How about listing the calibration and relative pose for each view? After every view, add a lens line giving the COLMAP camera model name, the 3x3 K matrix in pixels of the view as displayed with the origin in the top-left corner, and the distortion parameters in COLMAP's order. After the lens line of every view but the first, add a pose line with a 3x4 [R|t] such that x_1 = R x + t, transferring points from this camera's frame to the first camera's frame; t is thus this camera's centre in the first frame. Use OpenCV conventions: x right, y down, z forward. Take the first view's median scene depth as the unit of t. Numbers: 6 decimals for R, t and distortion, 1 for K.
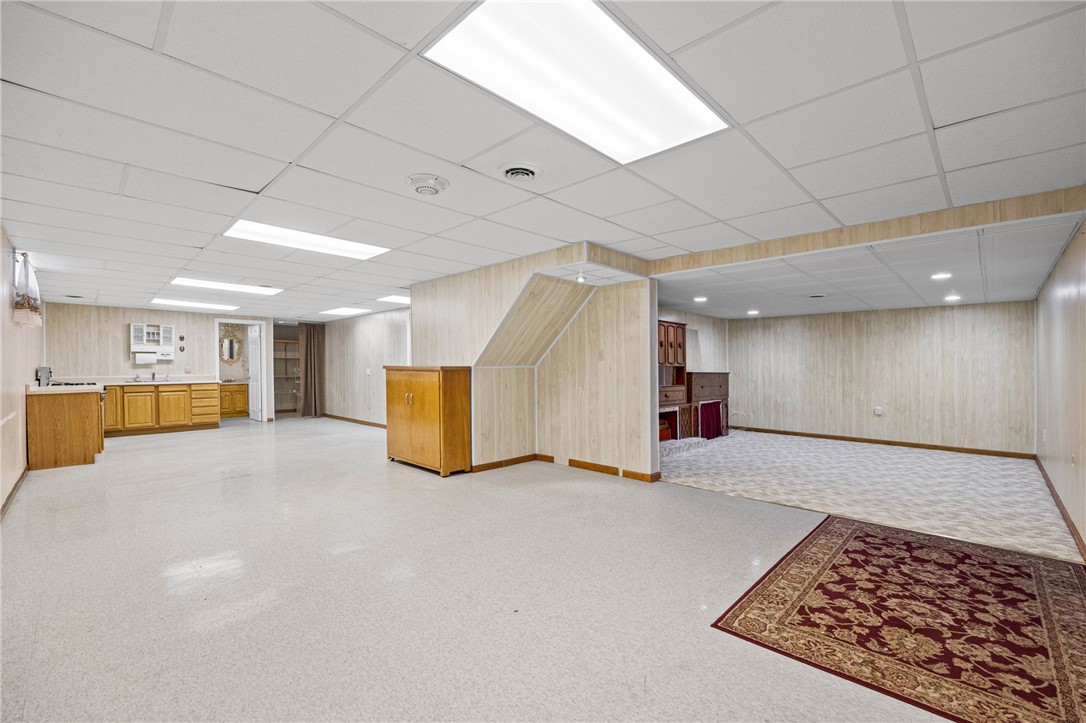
lens RADIAL K [[461.1, 0, 543.1], [0, 461.1, 367.5], [0, 0, 1]] dist [-0.018665, -0.000027]
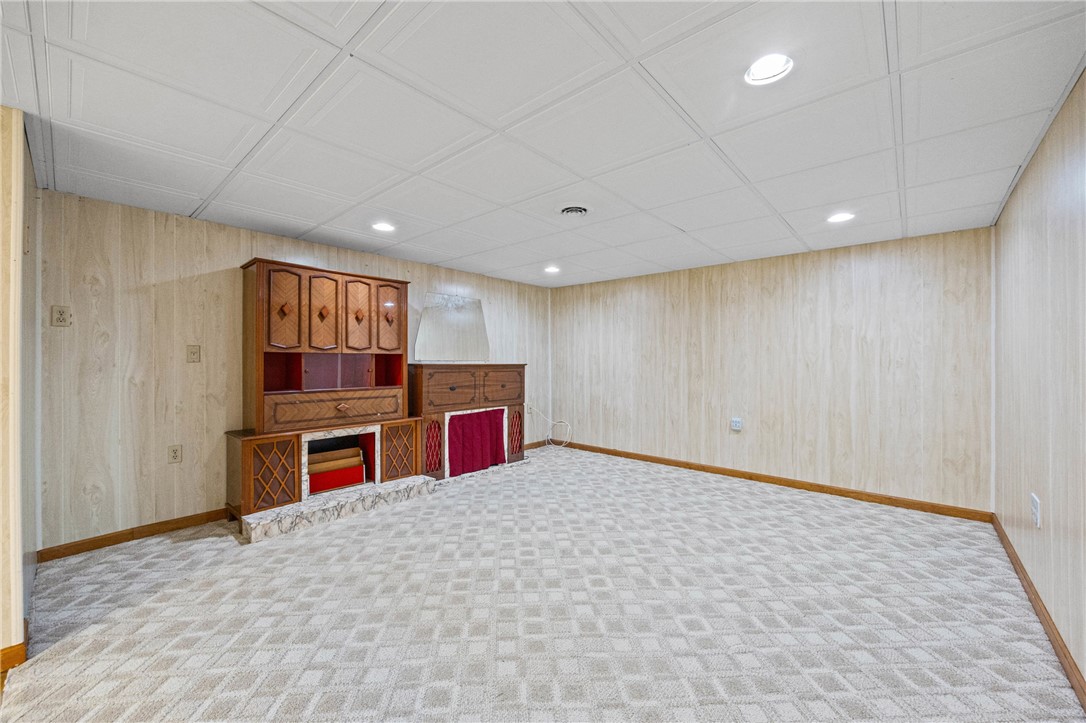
lens RADIAL K [[414.2, 0, 551.9], [0, 414.2, 363.5], [0, 0, 1]] dist [-0.001371, 0.000034]
pose [[0.997993, -0.007014, 0.062929, 0.469149], [0.006344, 0.999921, 0.010842, 0.005066], [-0.063000, -0.010421, 0.997959, 0.473335]]
